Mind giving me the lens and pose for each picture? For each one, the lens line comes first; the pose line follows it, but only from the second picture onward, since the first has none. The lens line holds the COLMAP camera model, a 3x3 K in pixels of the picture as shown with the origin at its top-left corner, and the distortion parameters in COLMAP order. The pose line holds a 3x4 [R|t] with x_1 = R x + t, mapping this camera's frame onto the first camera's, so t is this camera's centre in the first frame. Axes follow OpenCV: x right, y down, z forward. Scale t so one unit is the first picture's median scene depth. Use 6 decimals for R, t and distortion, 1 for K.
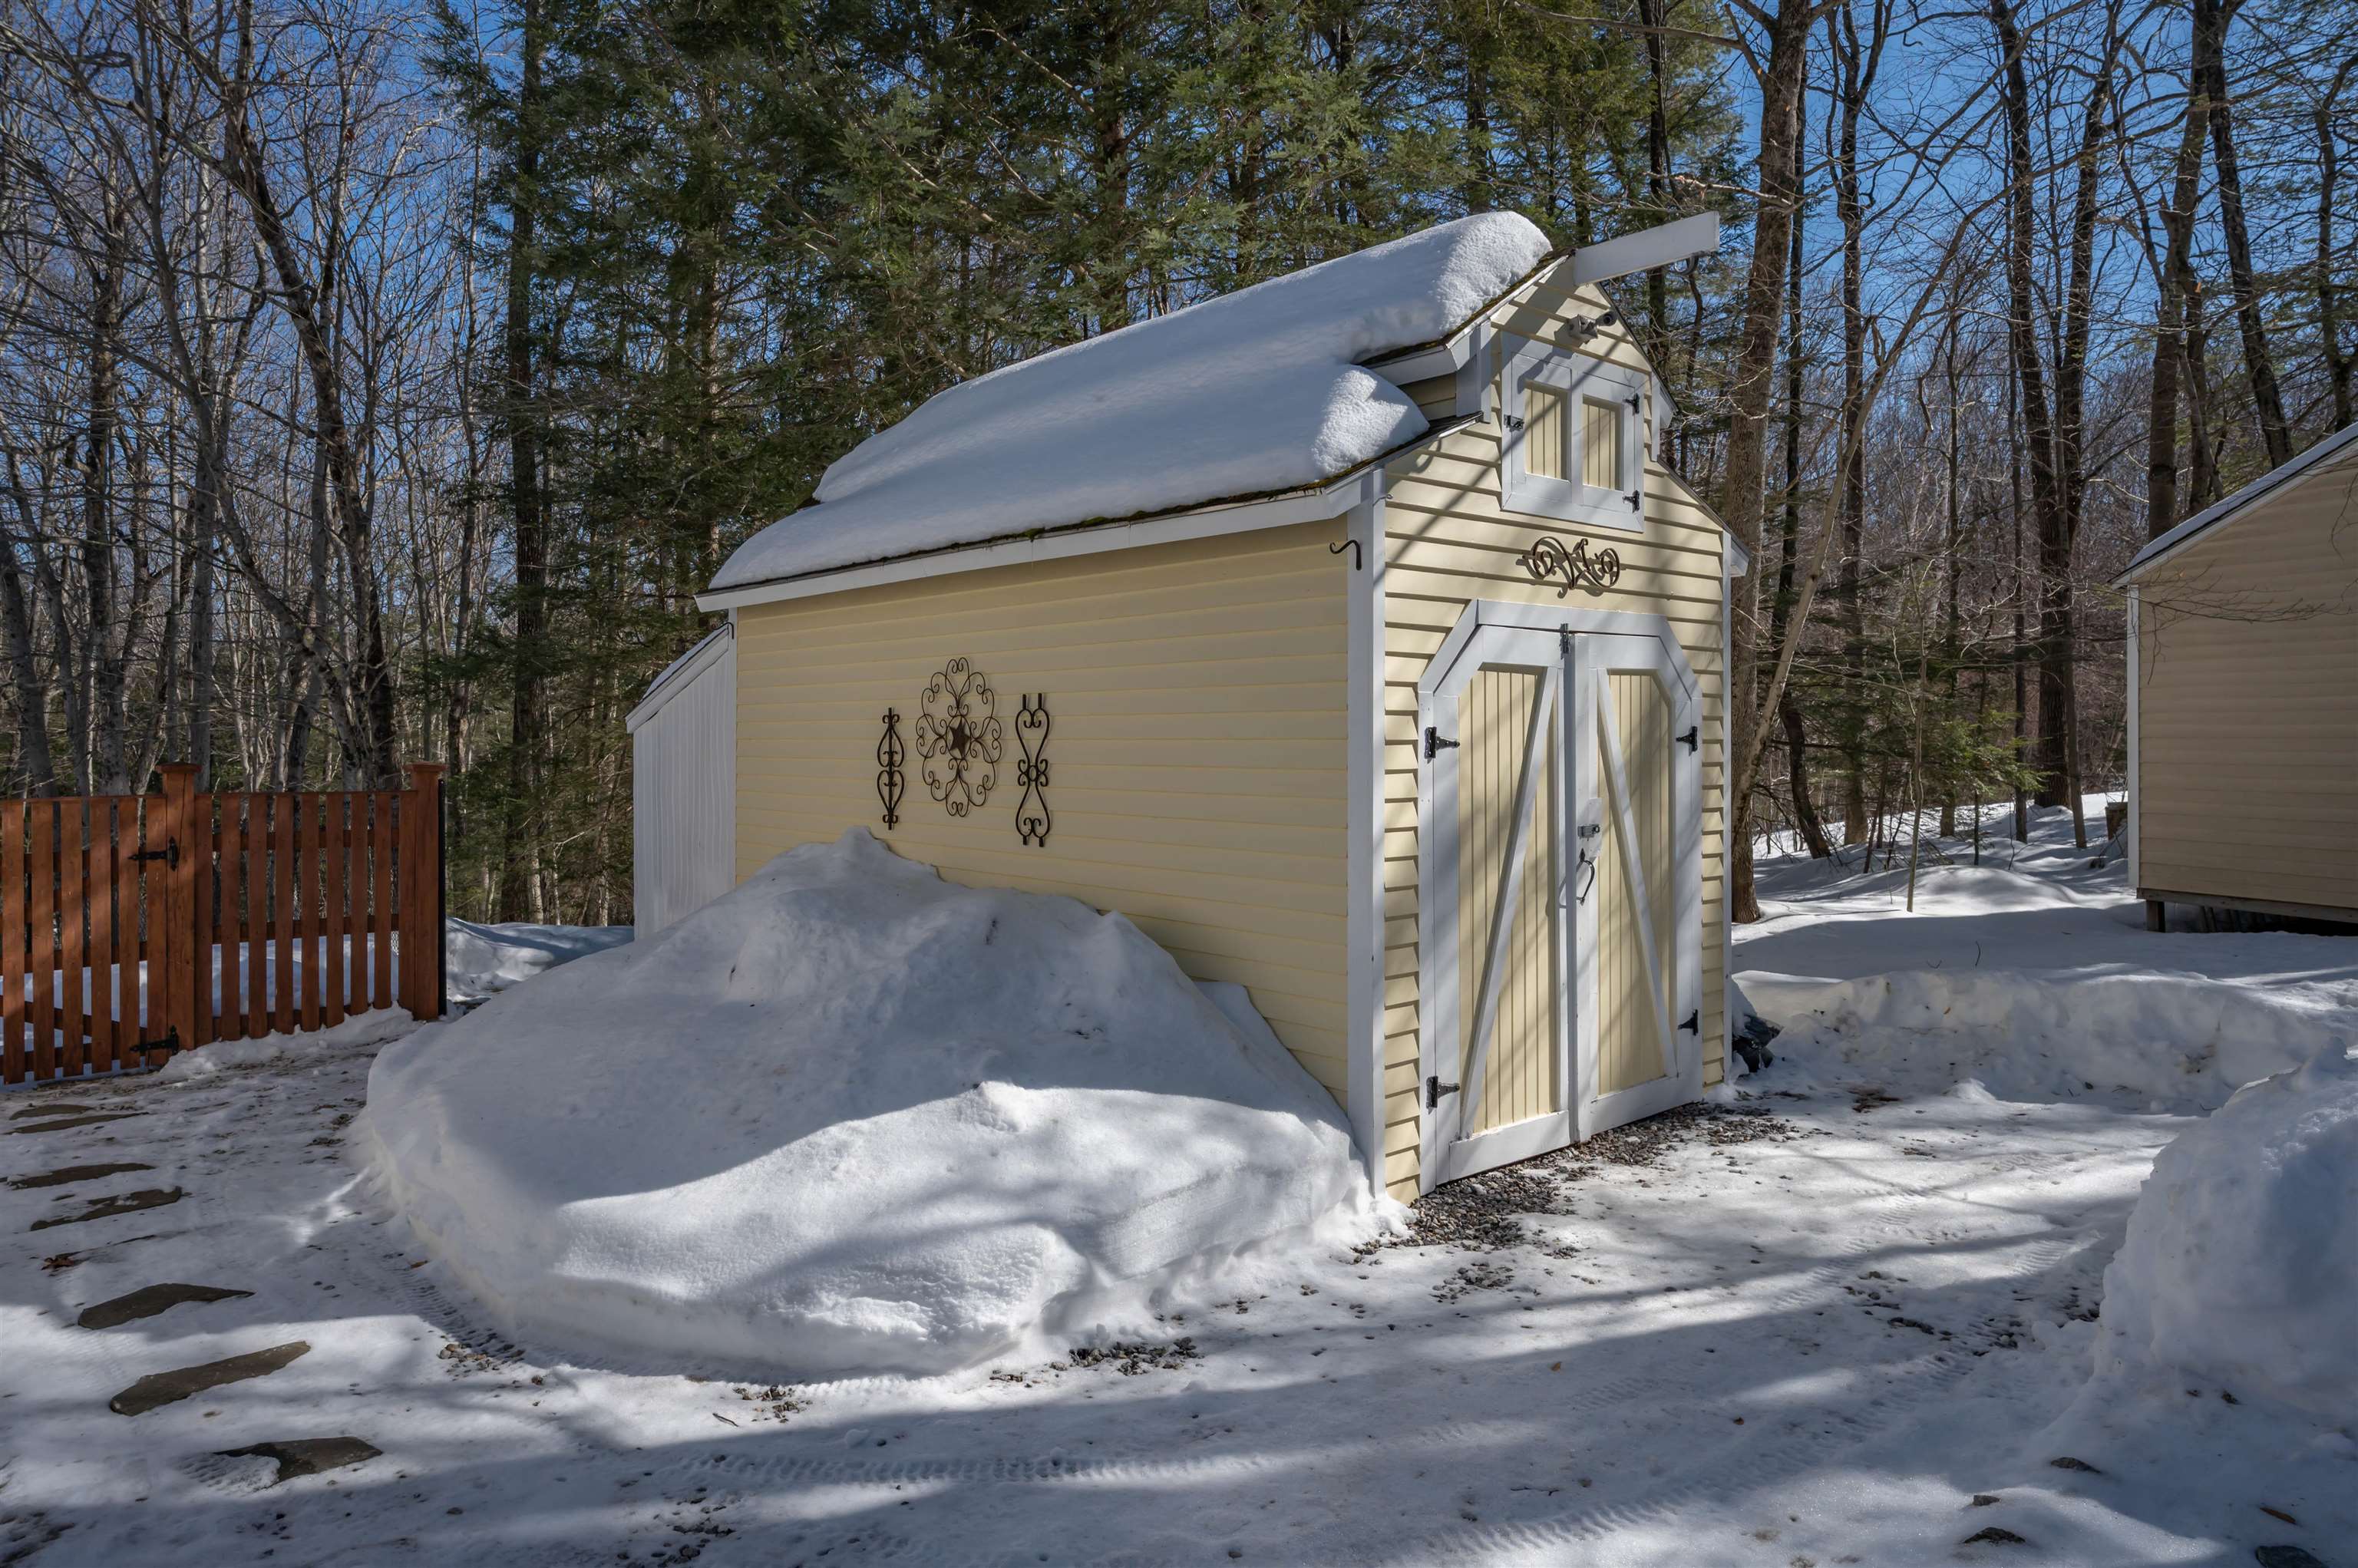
lens RADIAL K [[1386.2, 0, 1101.8], [0, 1386.2, 748.3], [0, 0, 1]] dist [-0.004755, 0.001681]
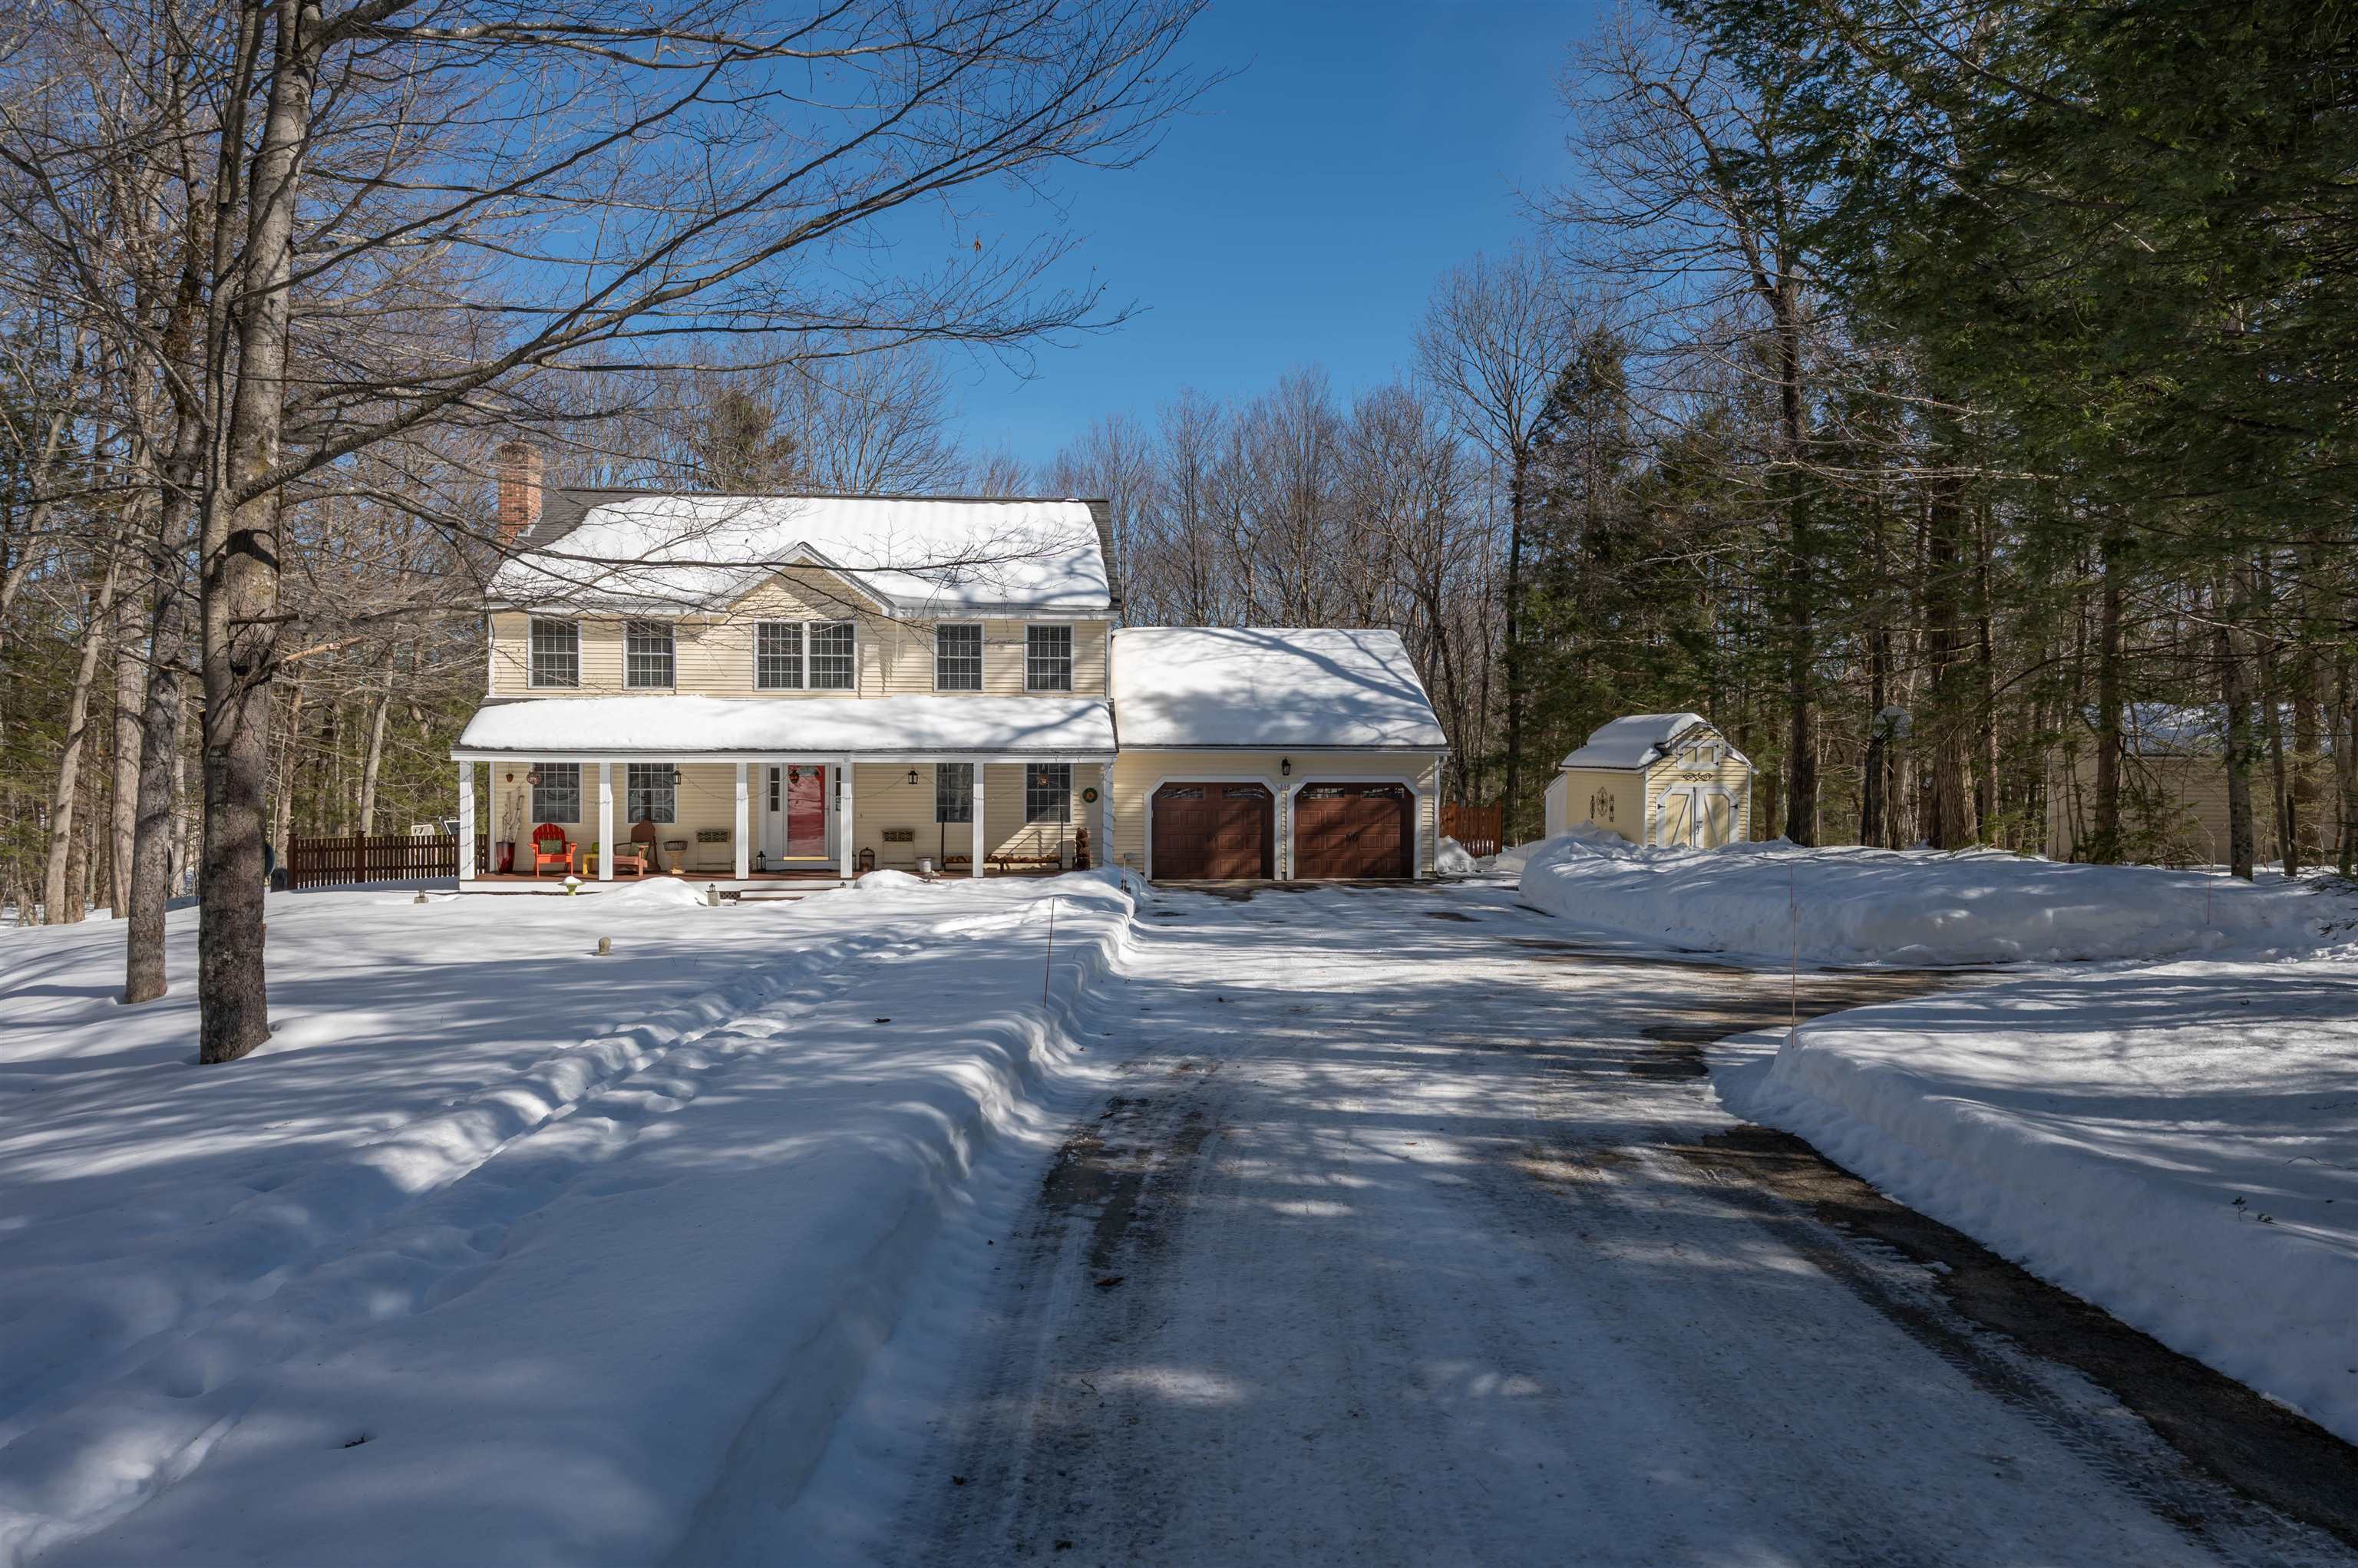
lens RADIAL K [[1386.2, 0, 1140.4], [0, 1386.2, 793.6], [0, 0, 1]] dist [-0.004755, 0.001681]
pose [[0.805147, 0.026158, -0.592499, 1.872876], [-0.016278, 0.999625, 0.022012, -0.148662], [0.592852, -0.008078, 0.805271, -4.991298]]
